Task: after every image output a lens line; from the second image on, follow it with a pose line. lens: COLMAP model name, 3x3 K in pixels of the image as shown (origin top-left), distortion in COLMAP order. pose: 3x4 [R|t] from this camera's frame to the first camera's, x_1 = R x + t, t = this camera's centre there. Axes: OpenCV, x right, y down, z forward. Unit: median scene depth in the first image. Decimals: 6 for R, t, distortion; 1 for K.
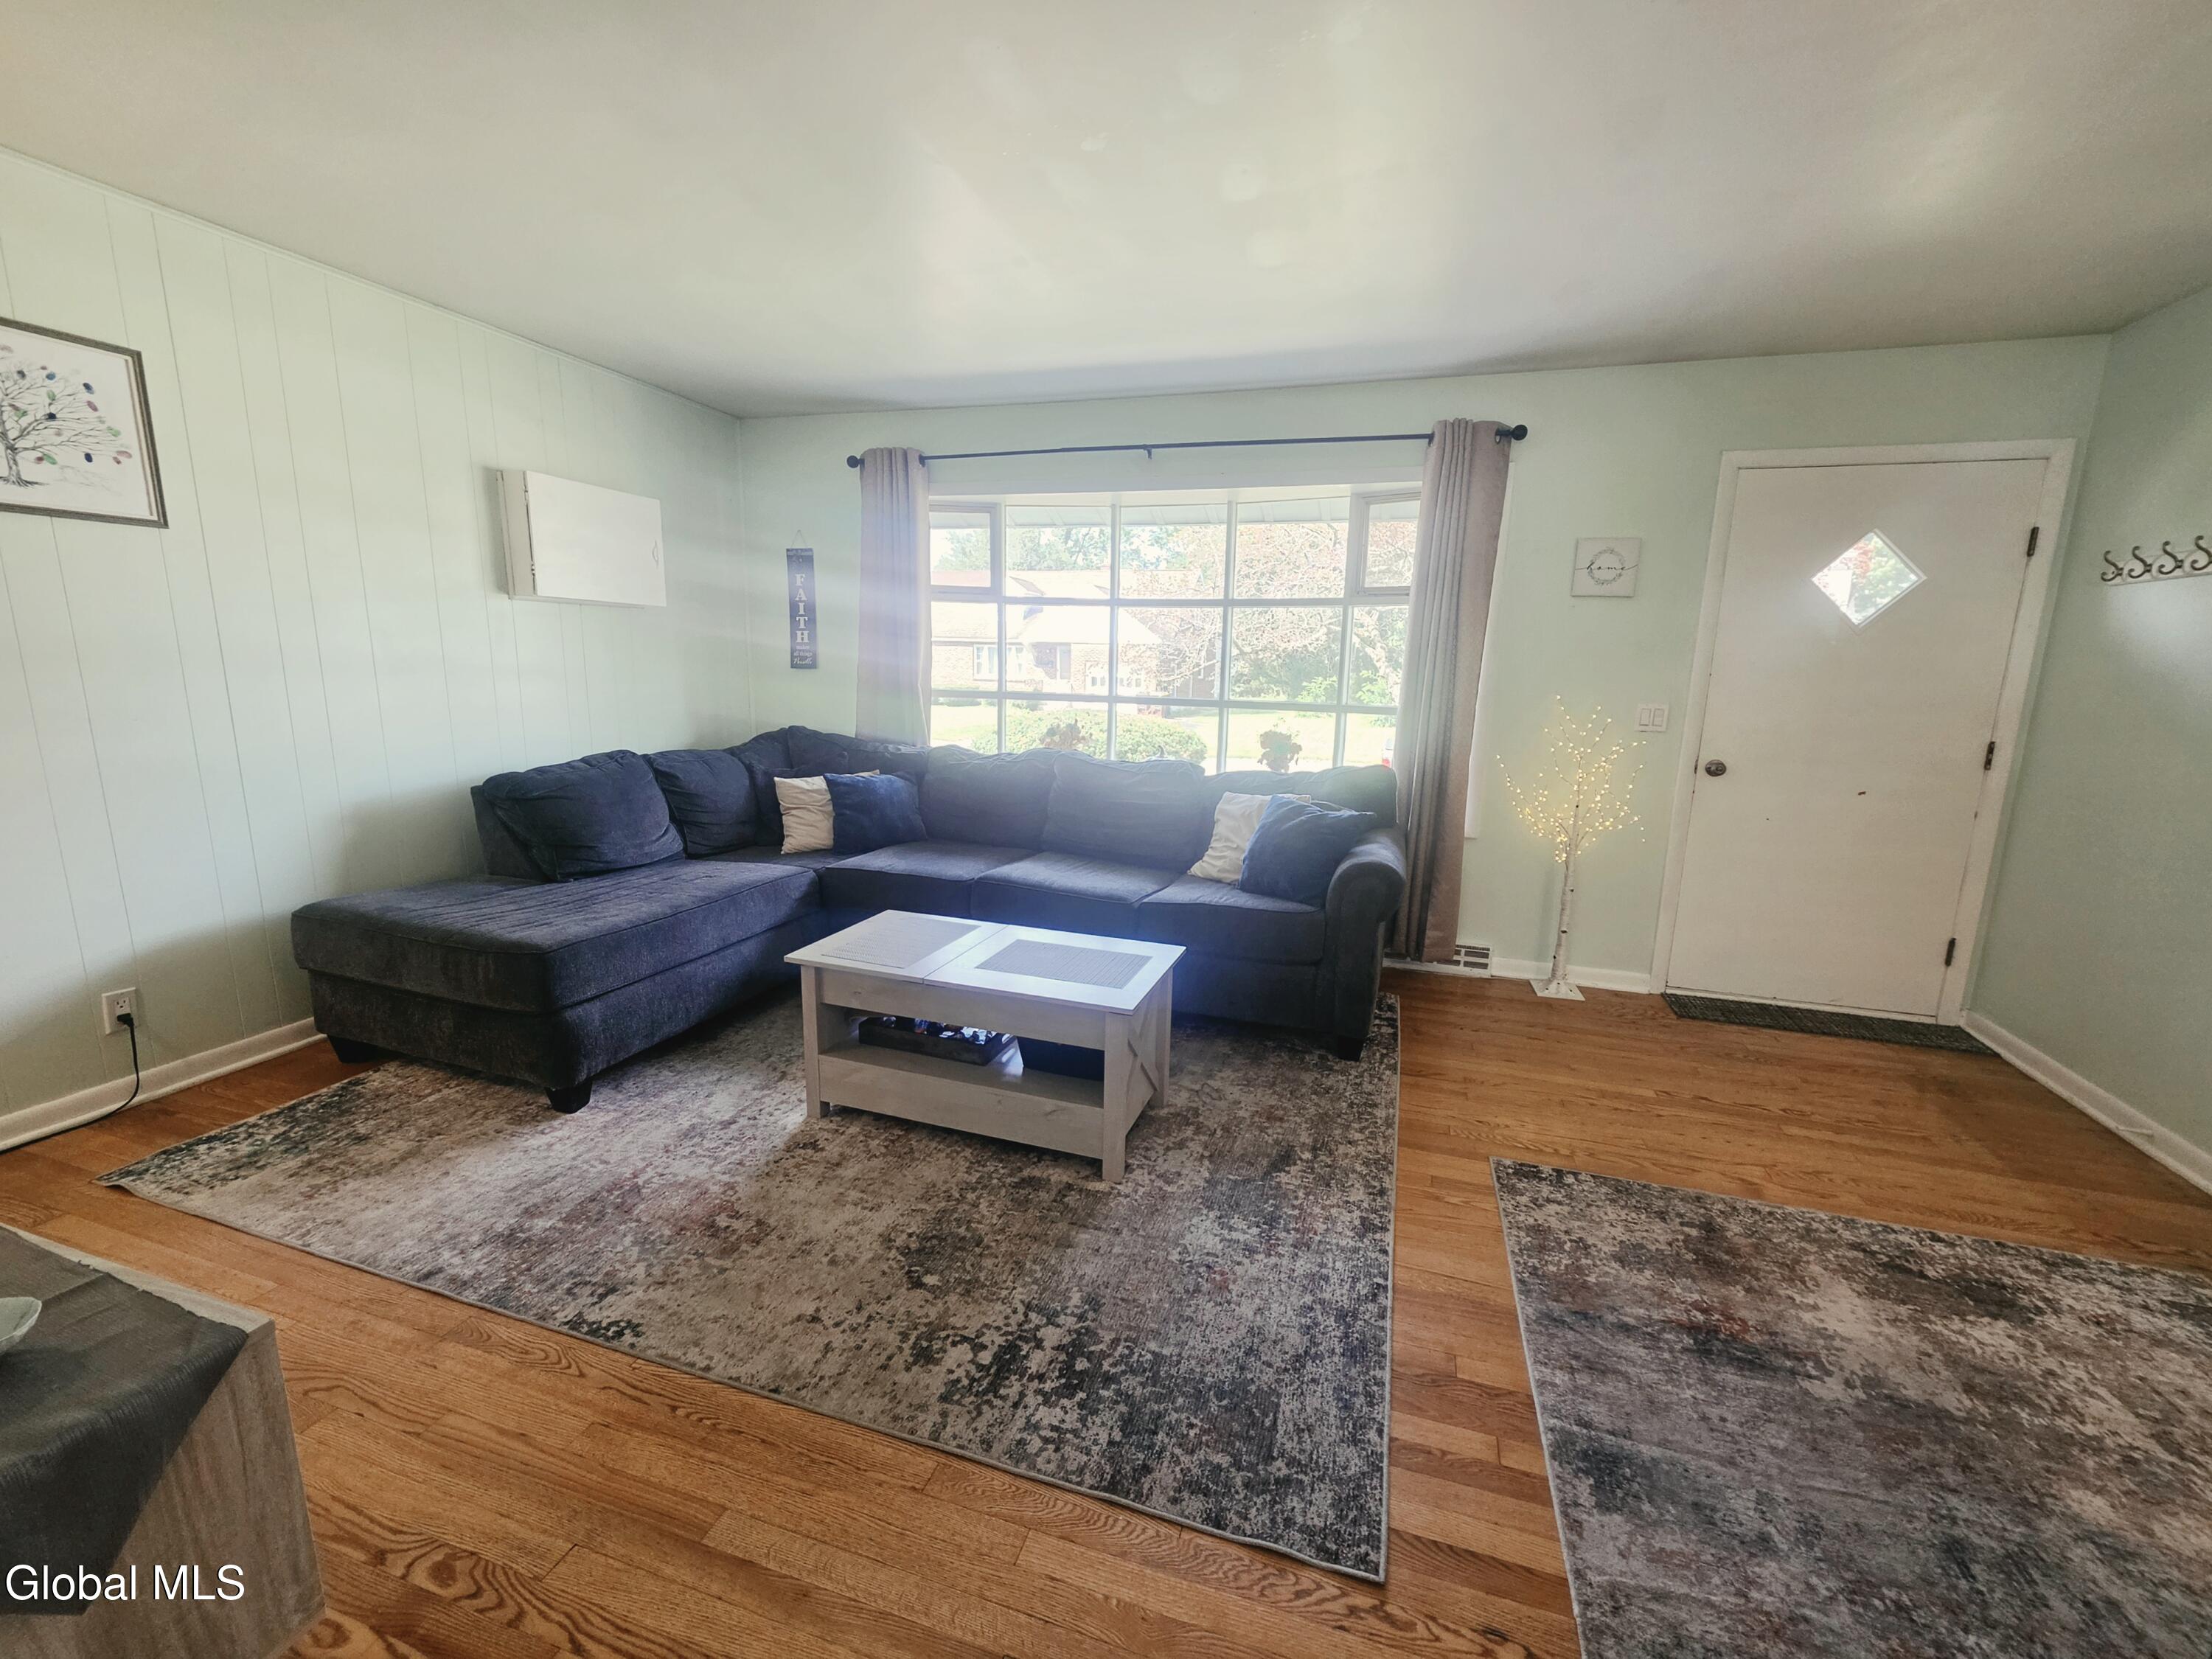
lens RADIAL K [[885.7, 0, 1127.0], [0, 885.7, 833.8], [0, 0, 1]] dist [-0.000321, 0.000125]
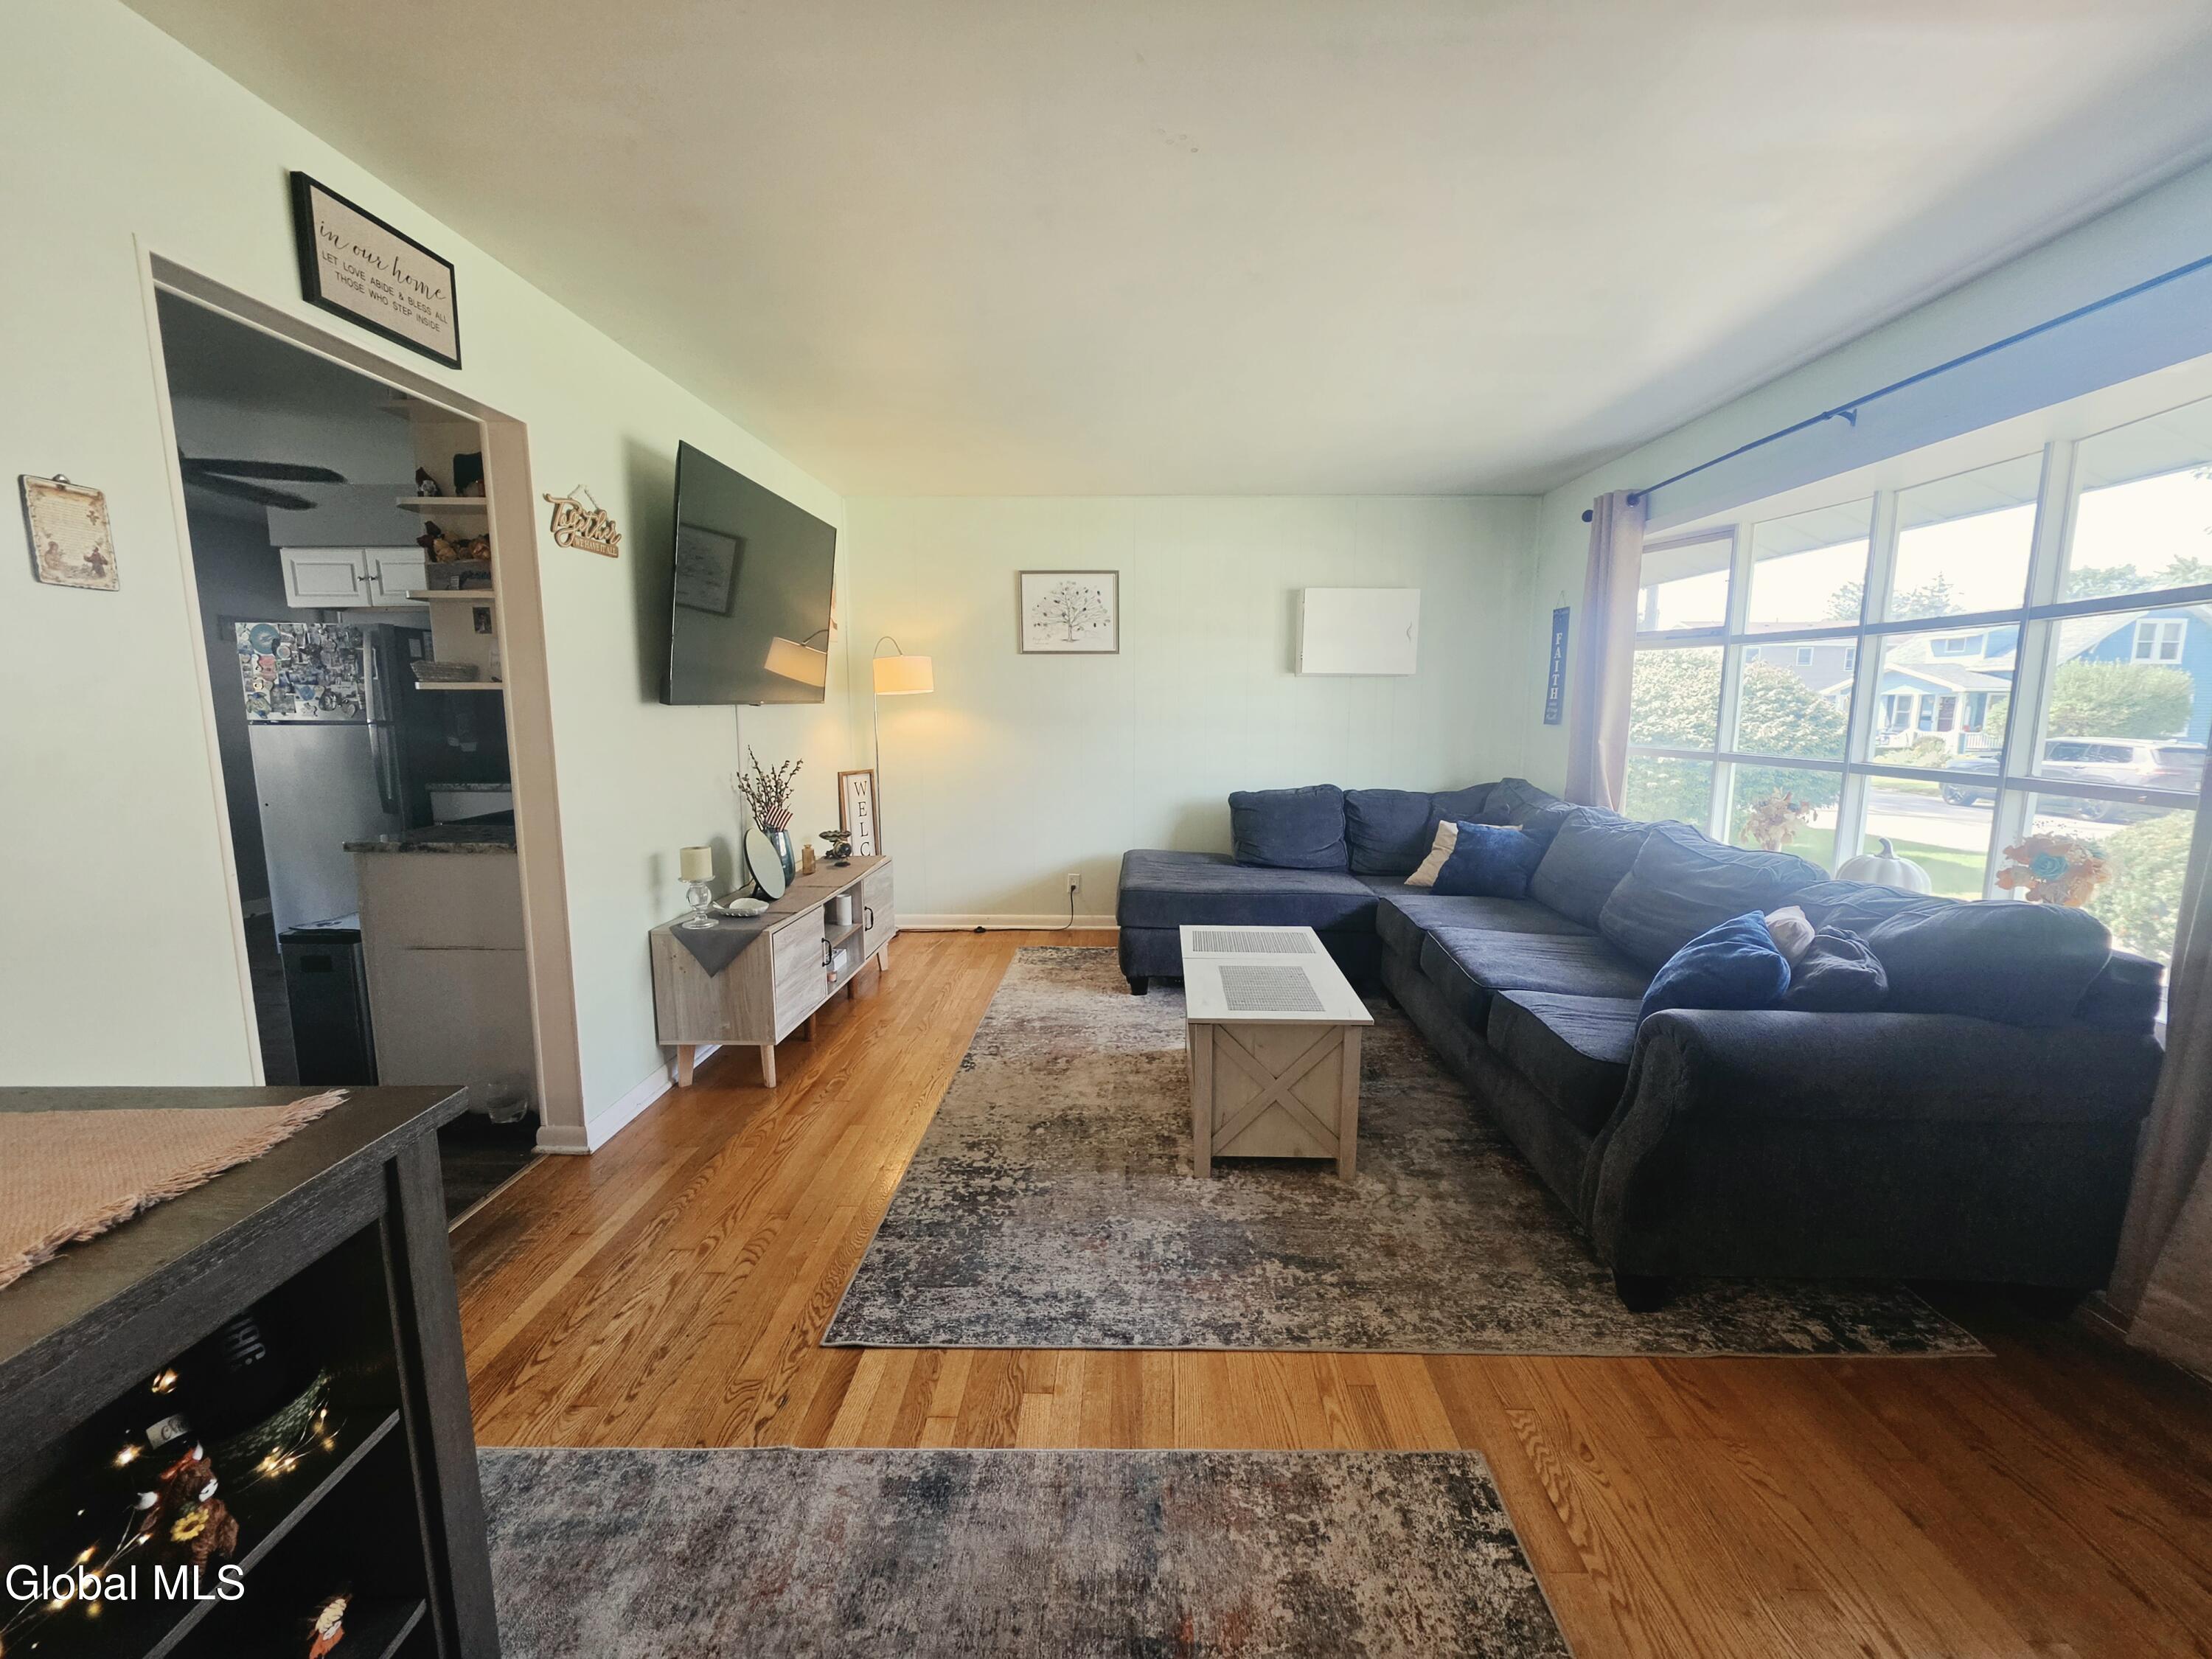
lens RADIAL K [[885.7, 0, 1124.2], [0, 885.7, 827.0], [0, 0, 1]] dist [-0.000321, 0.000125]
pose [[0.280283, 0.110801, -0.953501, 1.187993], [-0.179567, 0.981833, 0.061309, -0.109783], [0.942972, 0.154033, 0.295088, 0.632296]]
